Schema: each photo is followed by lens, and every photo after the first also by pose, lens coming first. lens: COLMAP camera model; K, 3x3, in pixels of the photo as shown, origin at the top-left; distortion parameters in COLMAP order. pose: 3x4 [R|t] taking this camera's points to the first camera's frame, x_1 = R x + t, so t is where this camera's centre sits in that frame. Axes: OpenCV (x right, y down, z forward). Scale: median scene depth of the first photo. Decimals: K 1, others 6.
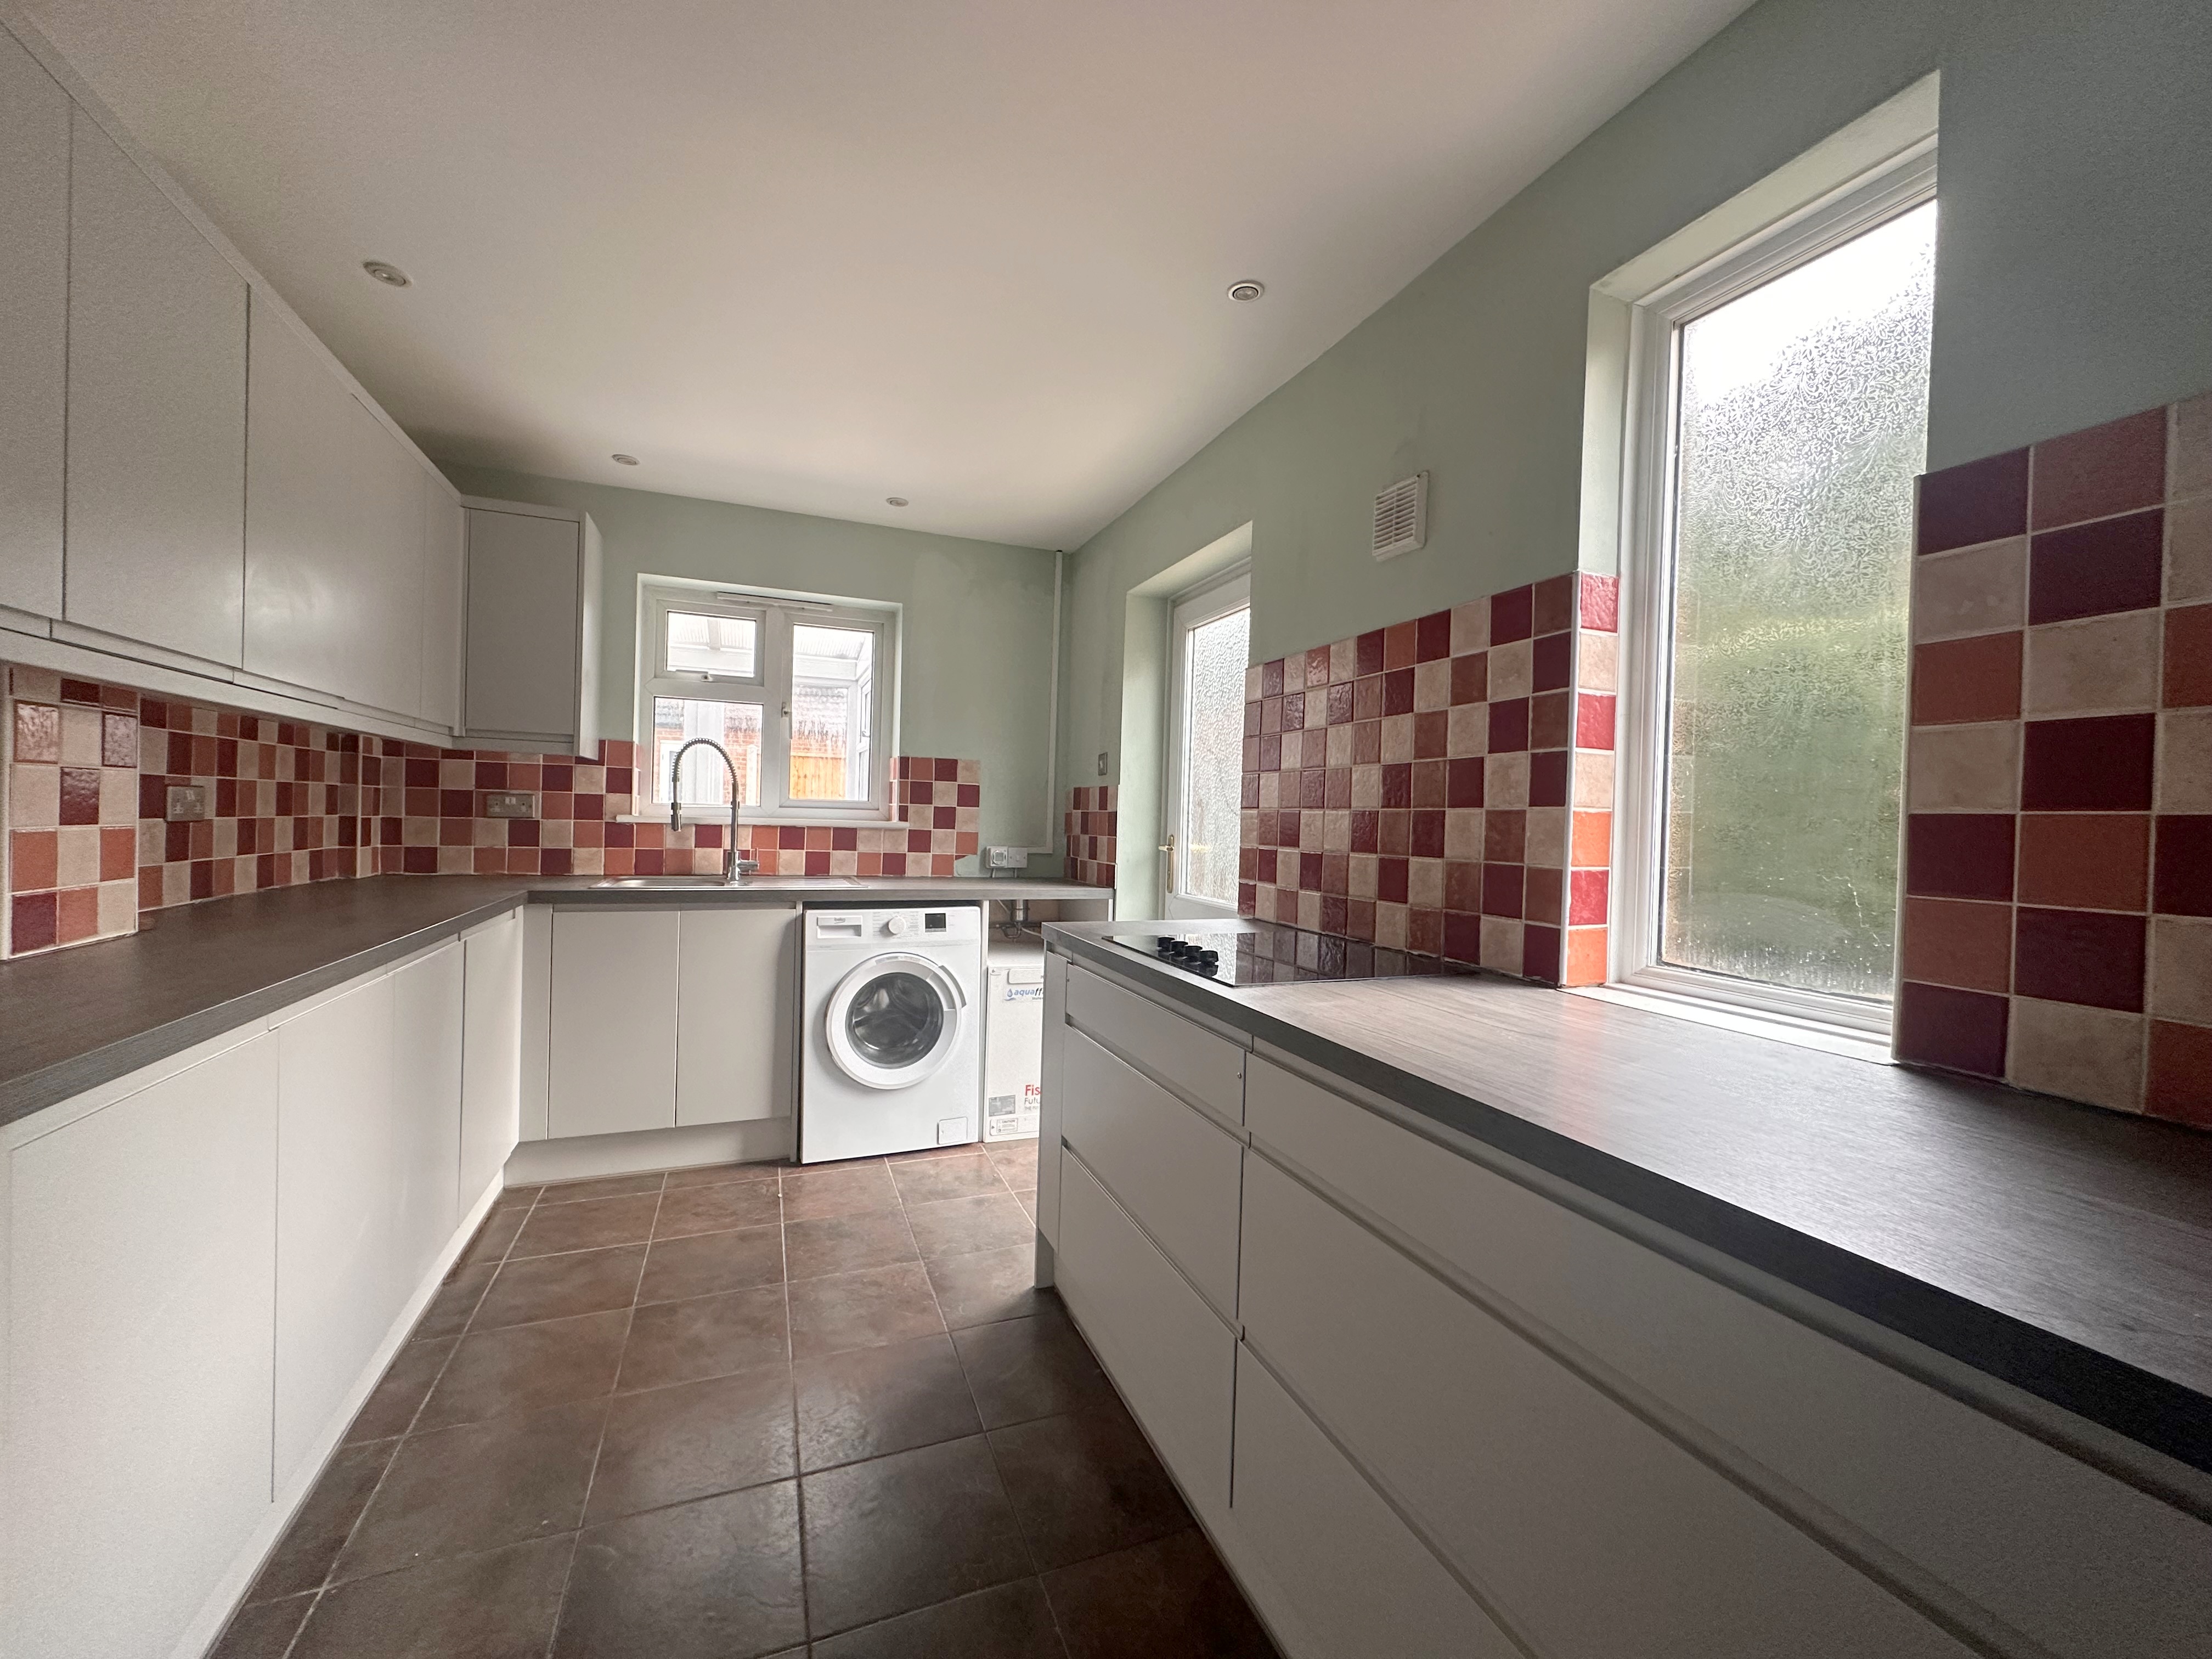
lens RADIAL K [[876.2, 0, 1100.9], [0, 876.2, 818.4], [0, 0, 1]] dist [-0.001045, -0.000988]
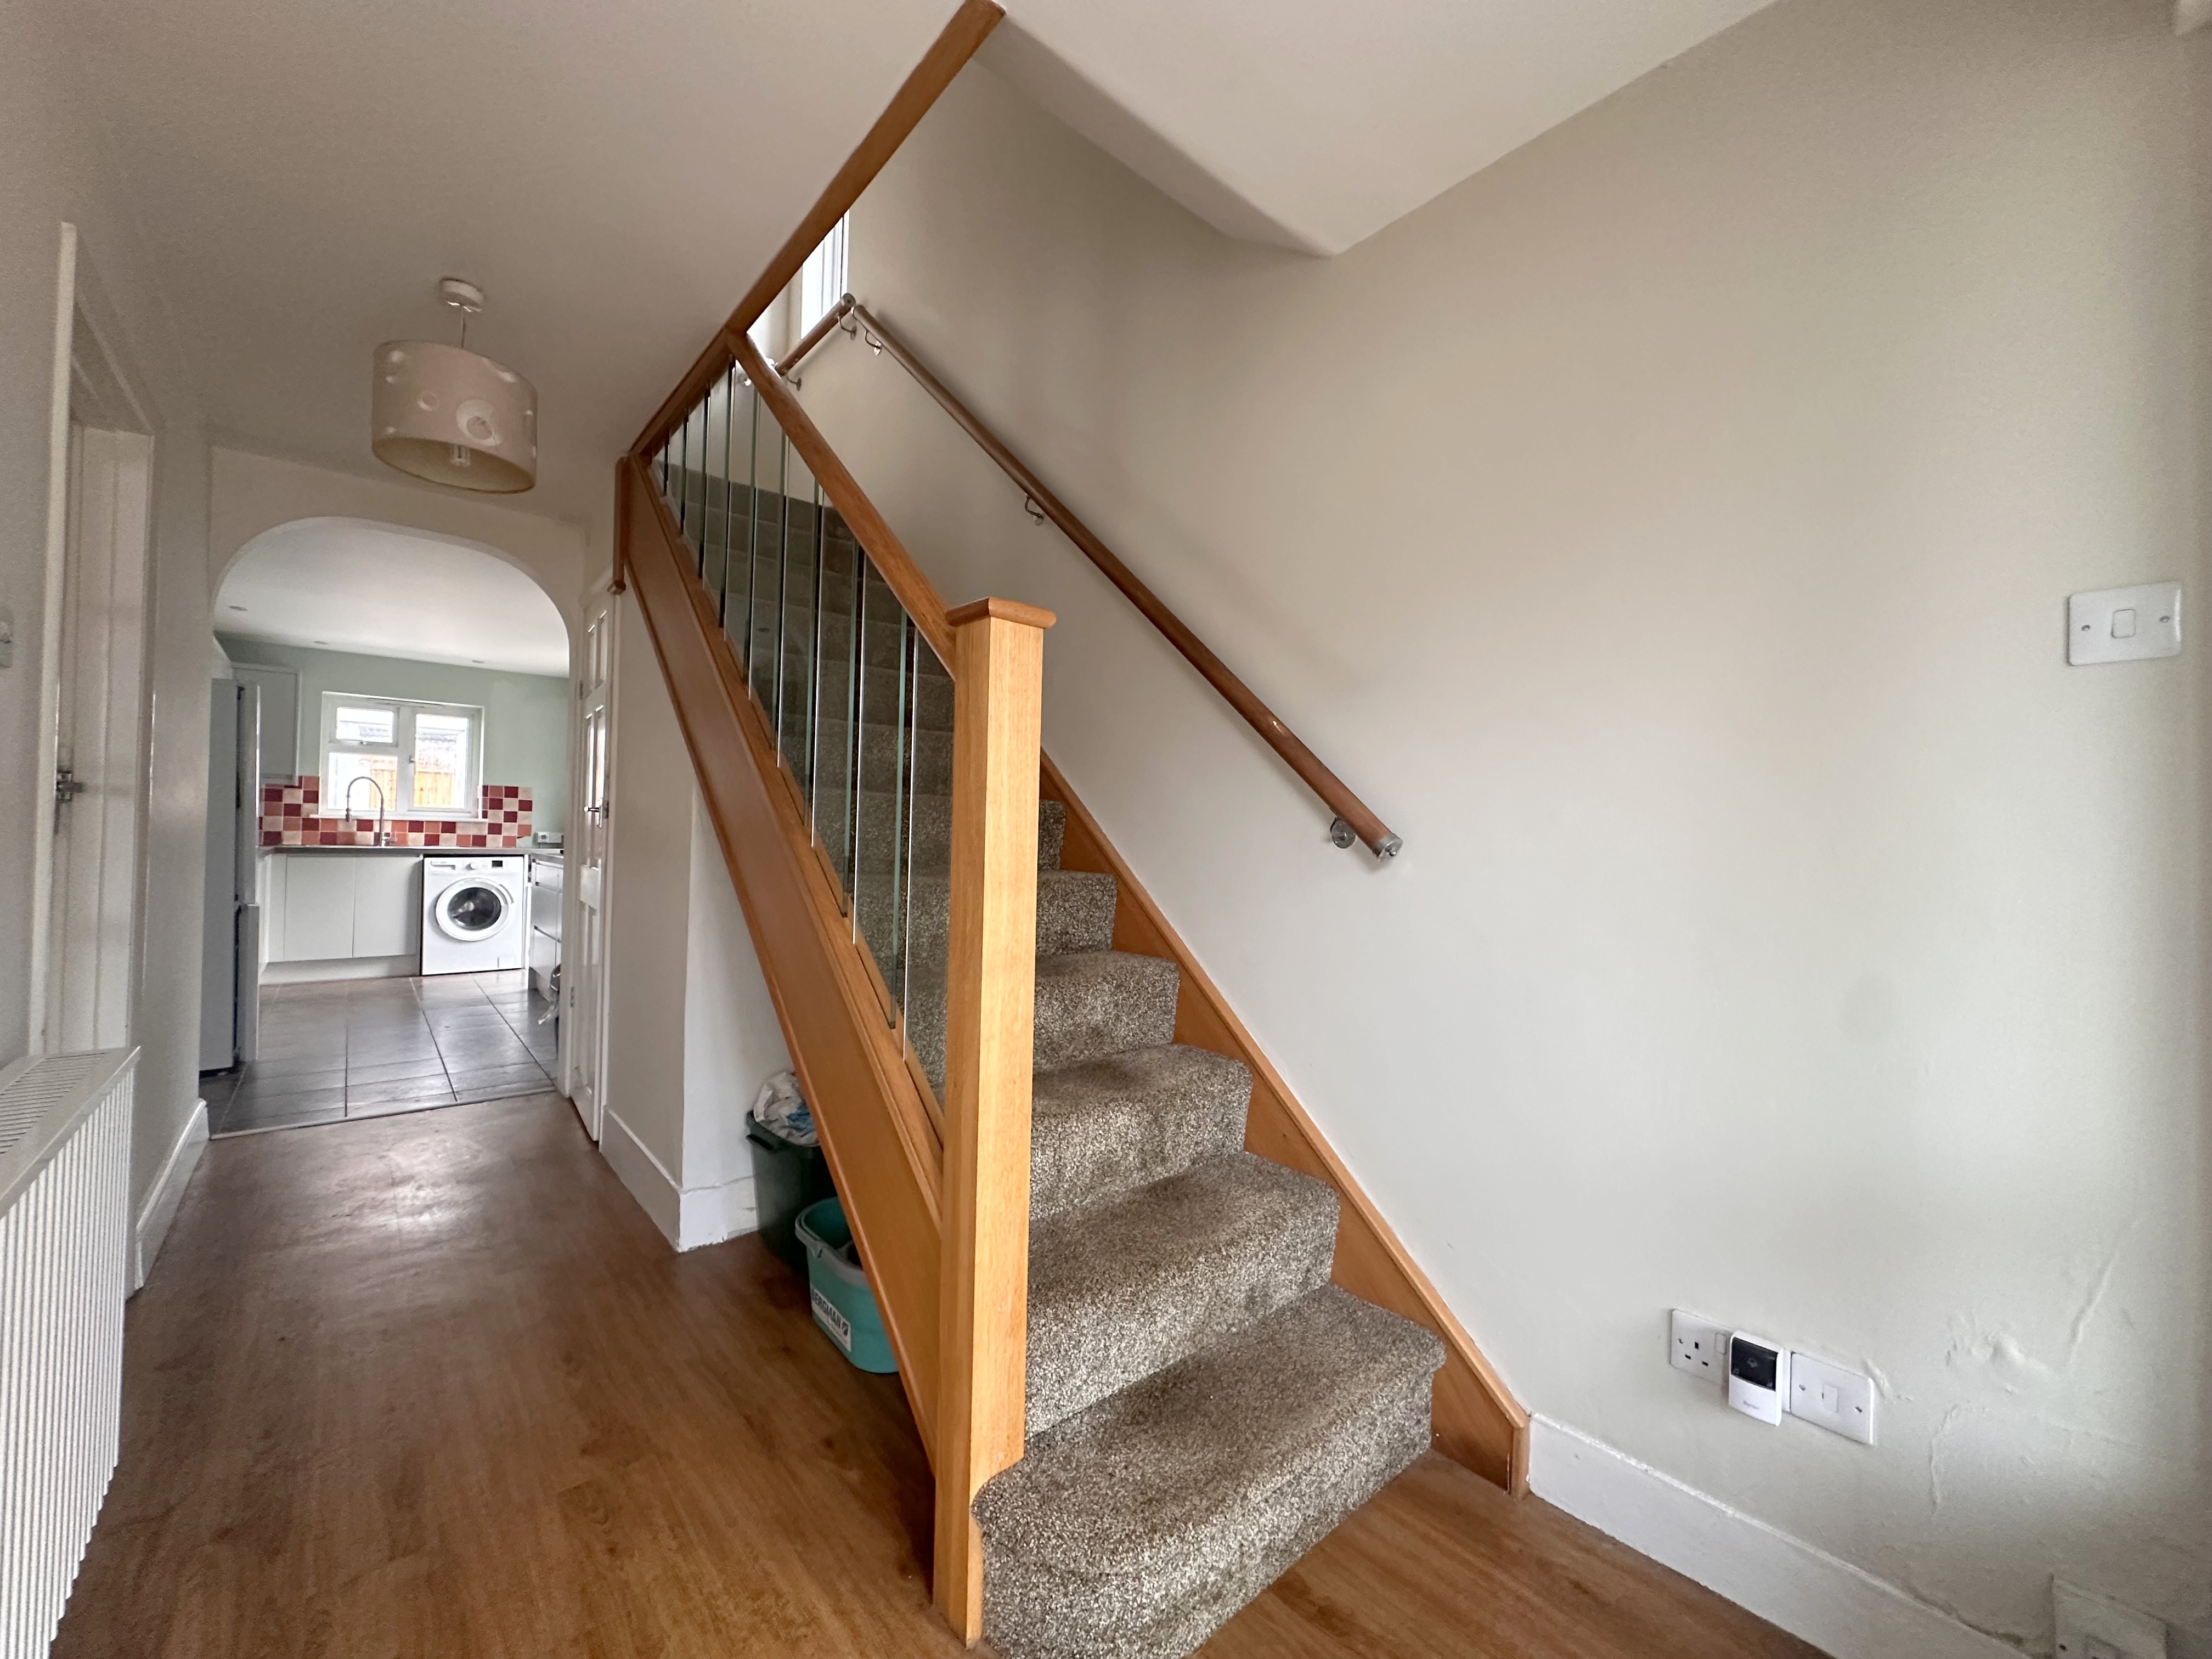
lens RADIAL K [[876.2, 0, 1105.0], [0, 876.2, 824.5], [0, 0, 1]] dist [-0.001045, -0.000988]
pose [[0.943782, -0.001813, 0.330563, 0.454171], [0.004421, 0.999965, -0.007137, 0.038666], [-0.330538, 0.008197, 0.943757, -1.357255]]
